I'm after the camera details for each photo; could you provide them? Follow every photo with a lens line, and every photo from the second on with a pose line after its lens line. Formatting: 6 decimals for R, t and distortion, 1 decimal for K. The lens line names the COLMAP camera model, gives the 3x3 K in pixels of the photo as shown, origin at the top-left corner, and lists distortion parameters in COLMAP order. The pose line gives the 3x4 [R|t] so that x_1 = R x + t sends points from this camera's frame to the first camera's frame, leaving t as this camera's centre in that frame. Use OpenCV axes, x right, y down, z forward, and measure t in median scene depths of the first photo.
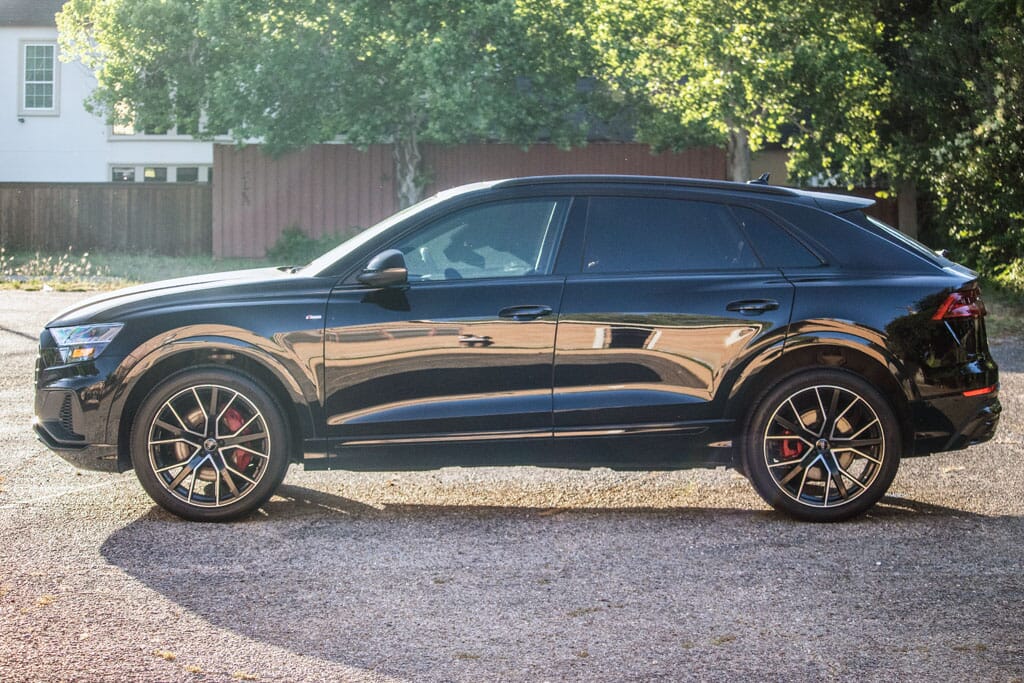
lens RADIAL K [[2865.1, 0, 512.0], [0, 2865.1, 341.5], [0, 0, 1]] dist [-0.410063, 0.687912]
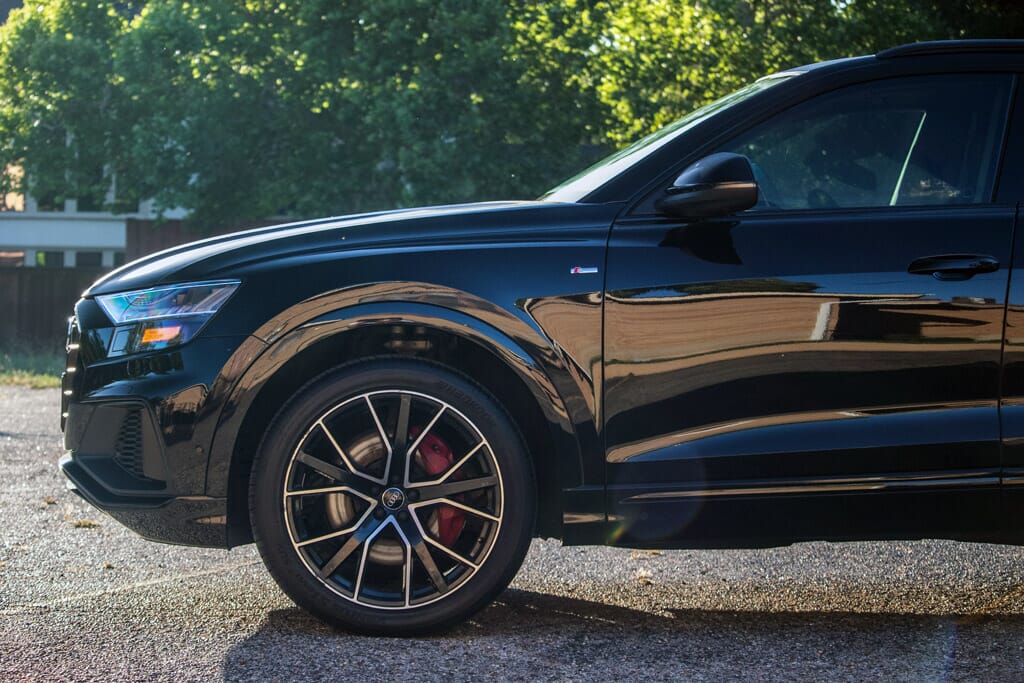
lens RADIAL K [[3121.7, 0, 512.0], [0, 3121.7, 341.5], [0, 0, 1]] dist [-0.208727, -1.402338]
pose [[0.999130, 0.006679, 0.041162, -0.034473], [-0.004561, 0.998671, -0.051337, 0.011743], [-0.041450, 0.051105, 0.997833, 0.123635]]
